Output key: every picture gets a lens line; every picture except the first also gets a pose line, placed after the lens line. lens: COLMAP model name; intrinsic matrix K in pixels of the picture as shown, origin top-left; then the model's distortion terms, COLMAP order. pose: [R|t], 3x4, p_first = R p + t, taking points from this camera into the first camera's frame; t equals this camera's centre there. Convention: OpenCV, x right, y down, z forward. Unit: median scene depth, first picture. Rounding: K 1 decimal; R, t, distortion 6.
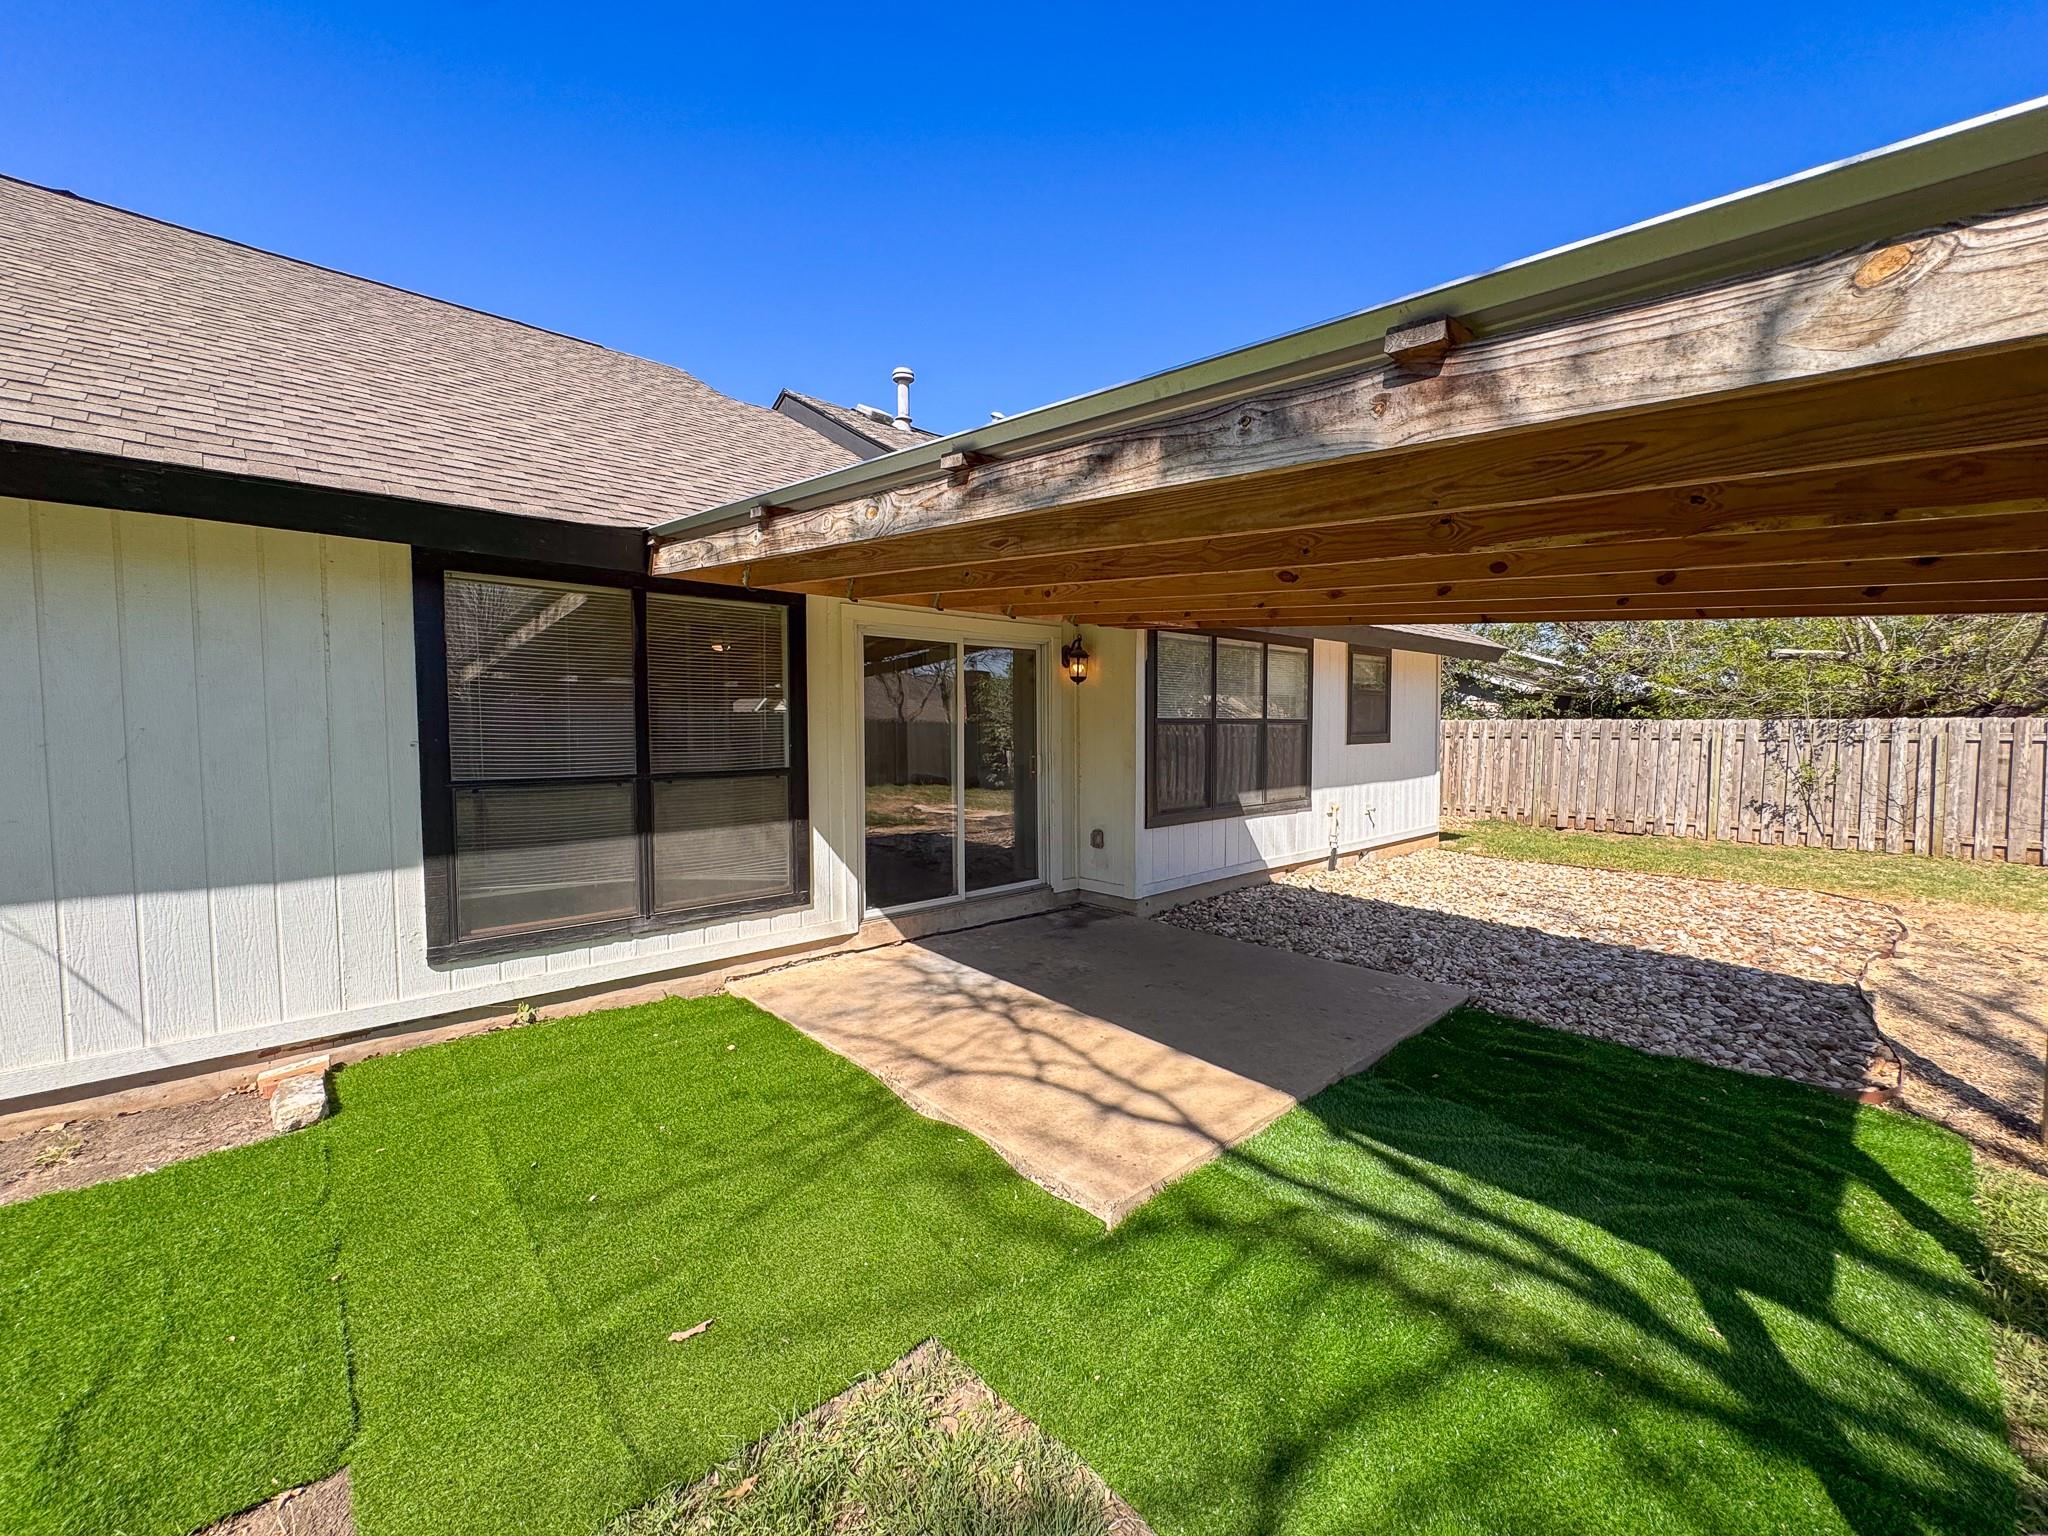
lens RADIAL K [[816.9, 0, 1022.6], [0, 816.9, 766.4], [0, 0, 1]] dist [-0.002259, 0.000615]
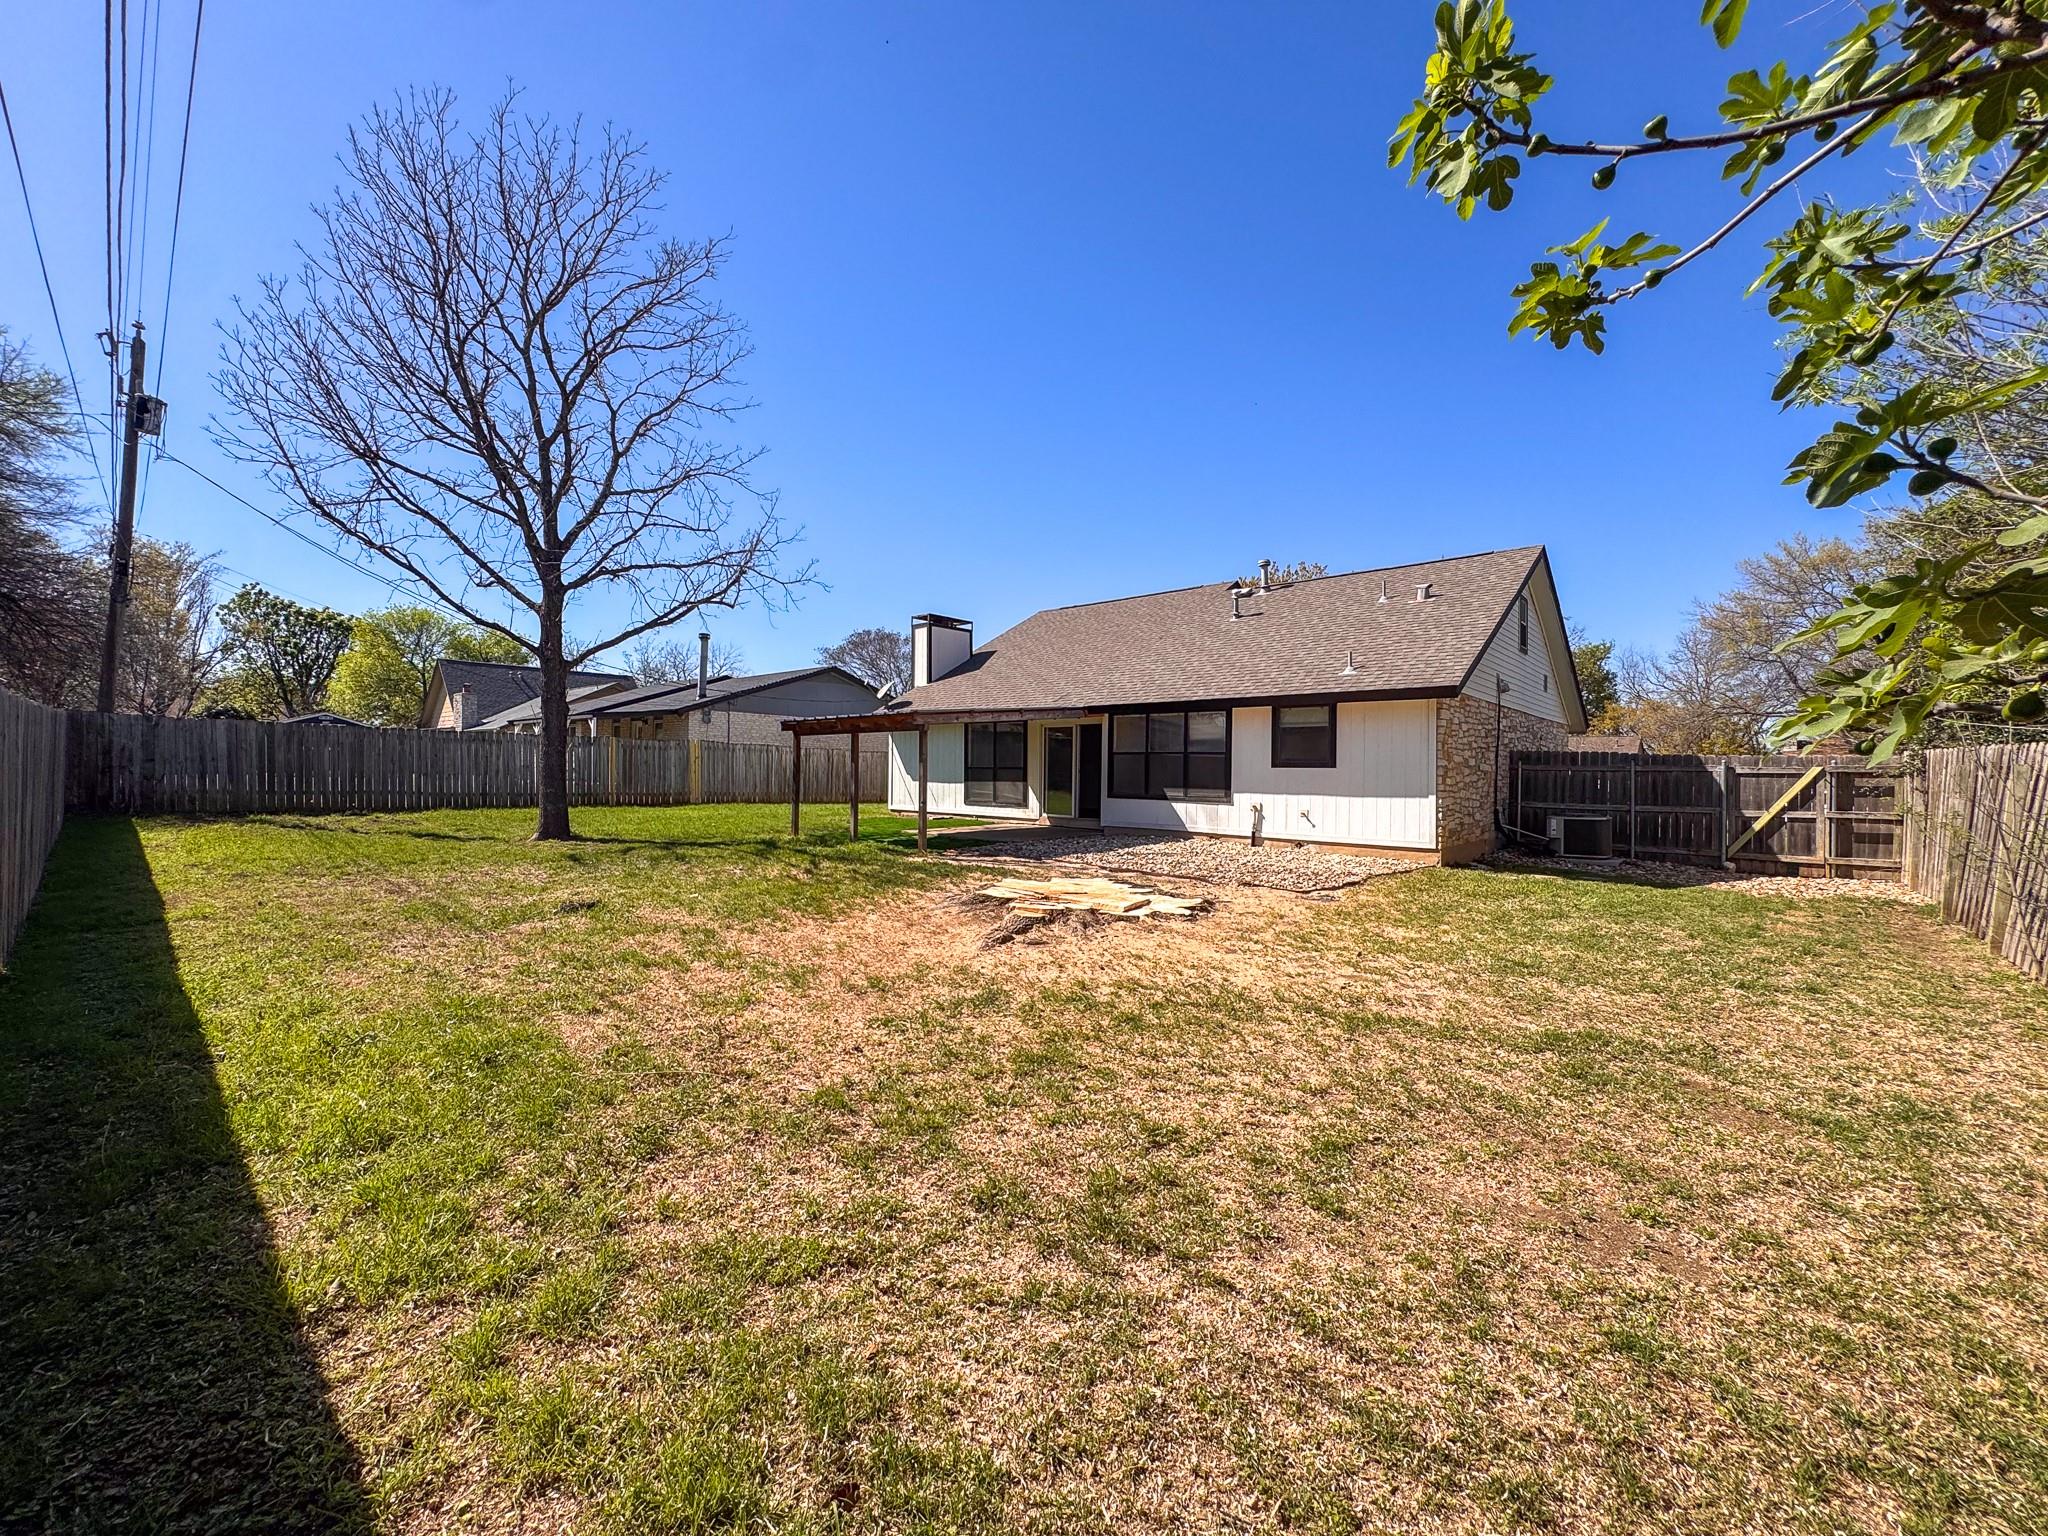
lens RADIAL K [[816.9, 0, 1022.6], [0, 816.9, 766.4], [0, 0, 1]] dist [-0.002259, 0.000615]
pose [[0.103777, 0.004389, -0.994591, 2.172600], [-0.061339, 0.998115, -0.001996, 0.003831], [0.992707, 0.061214, 0.103851, 0.431941]]
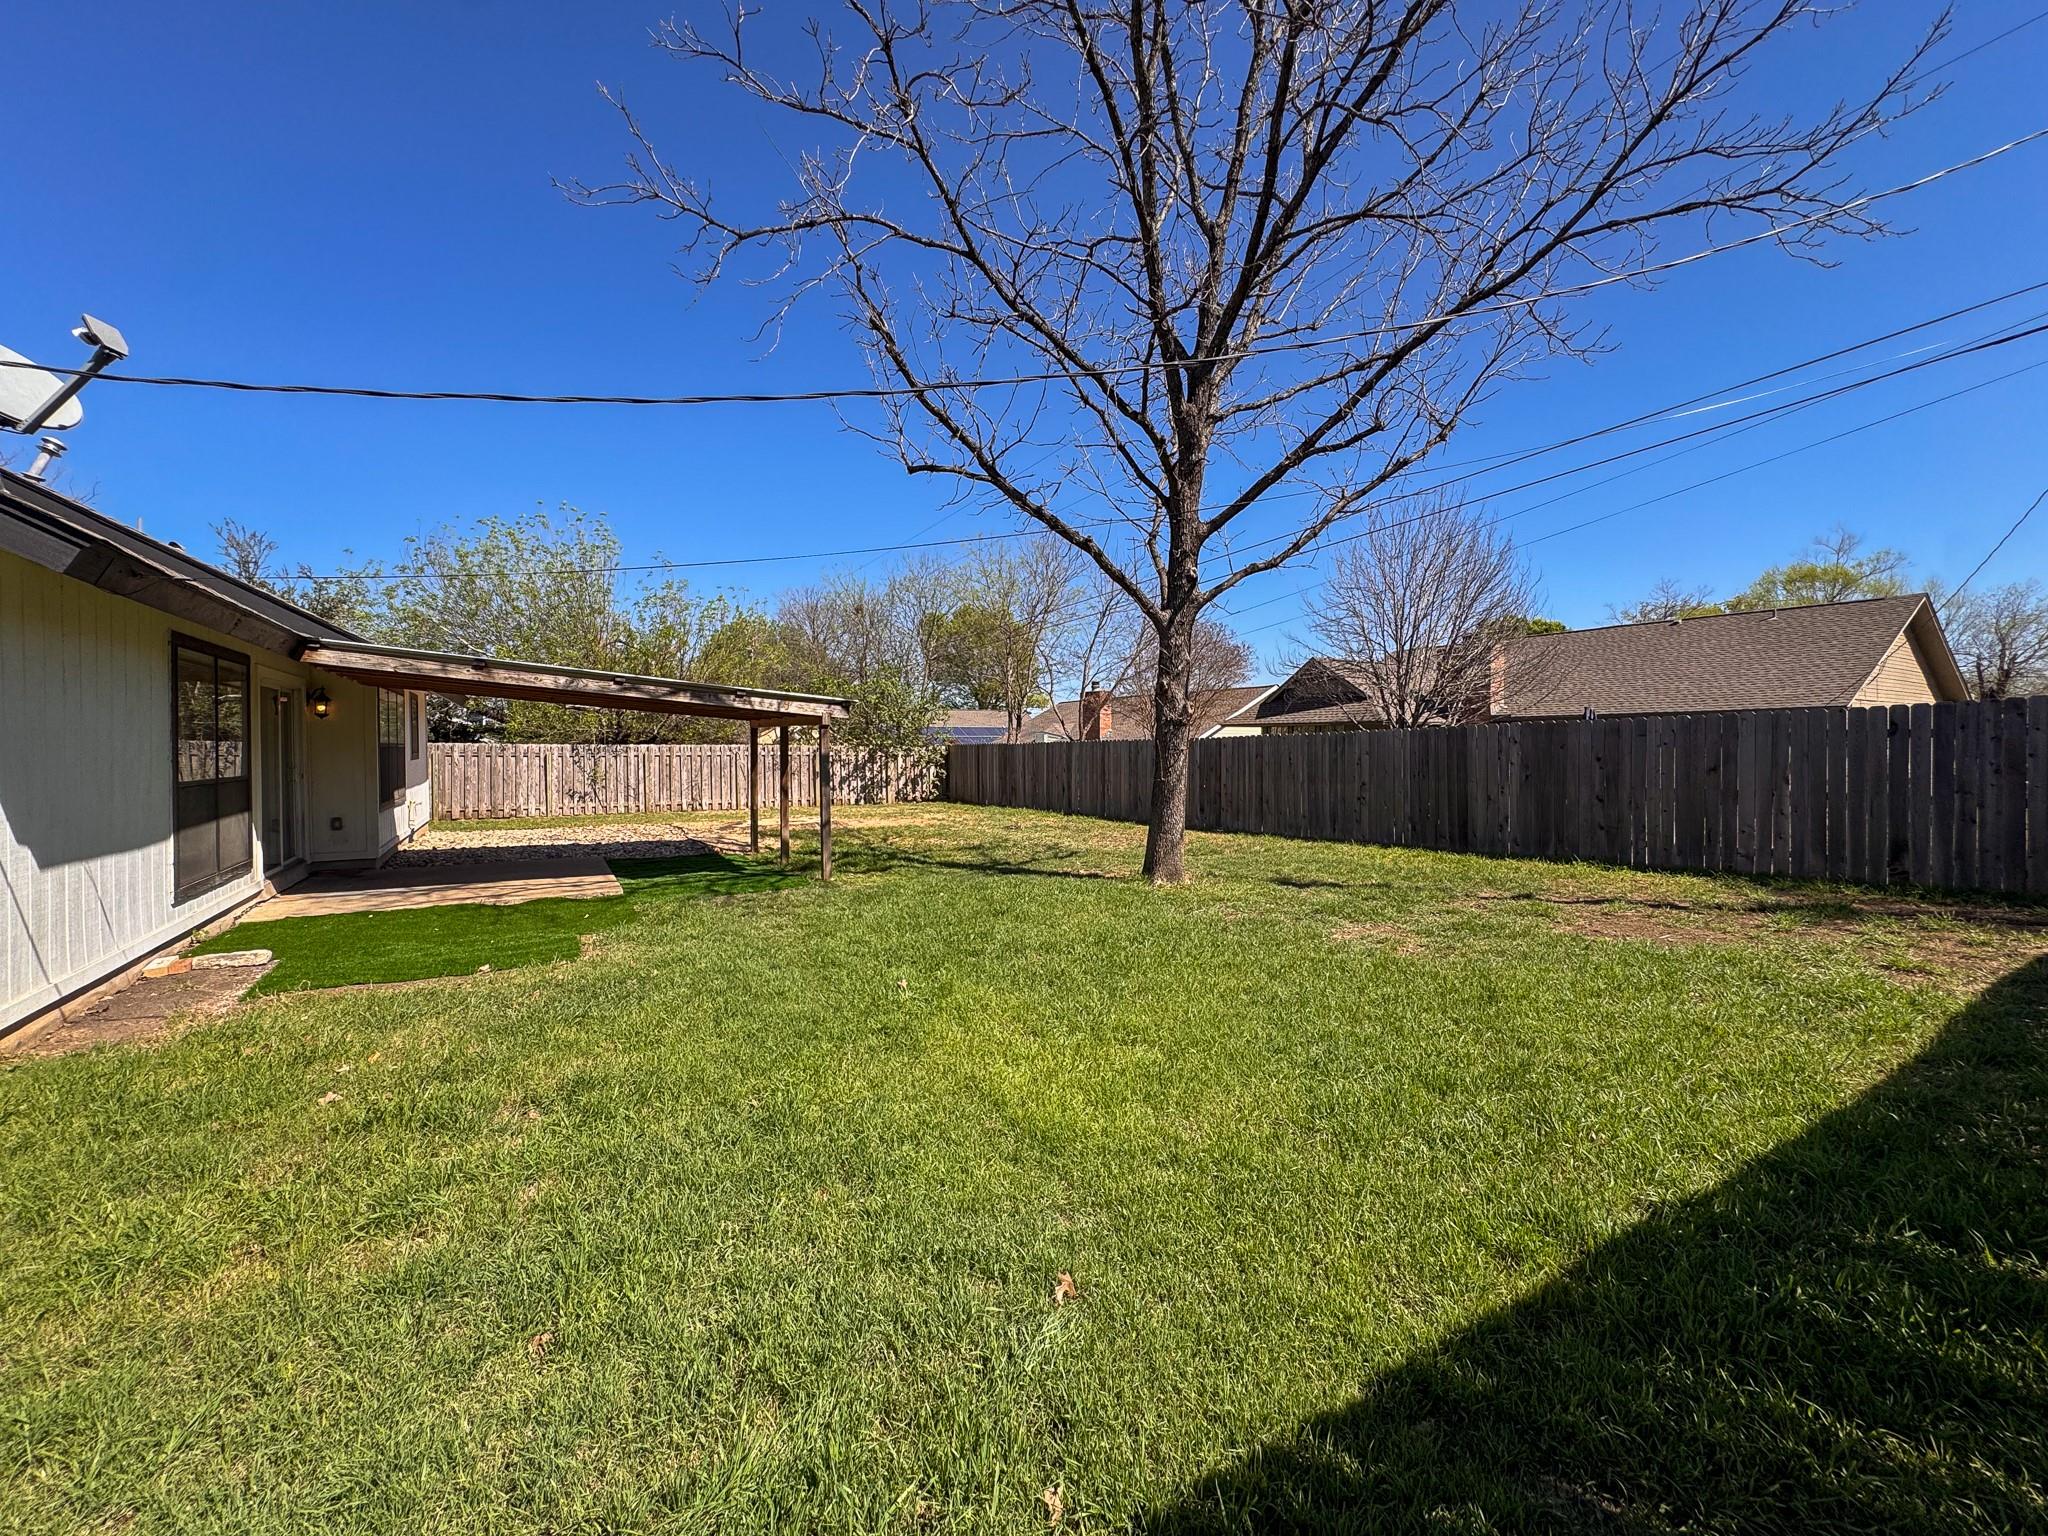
lens RADIAL K [[816.9, 0, 1022.6], [0, 816.9, 766.4], [0, 0, 1]] dist [-0.002259, 0.000615]
pose [[0.193450, -0.020326, 0.980900, -0.966397], [0.045485, 0.998896, 0.011729, 0.020833], [-0.980055, 0.042347, 0.194161, -0.438008]]
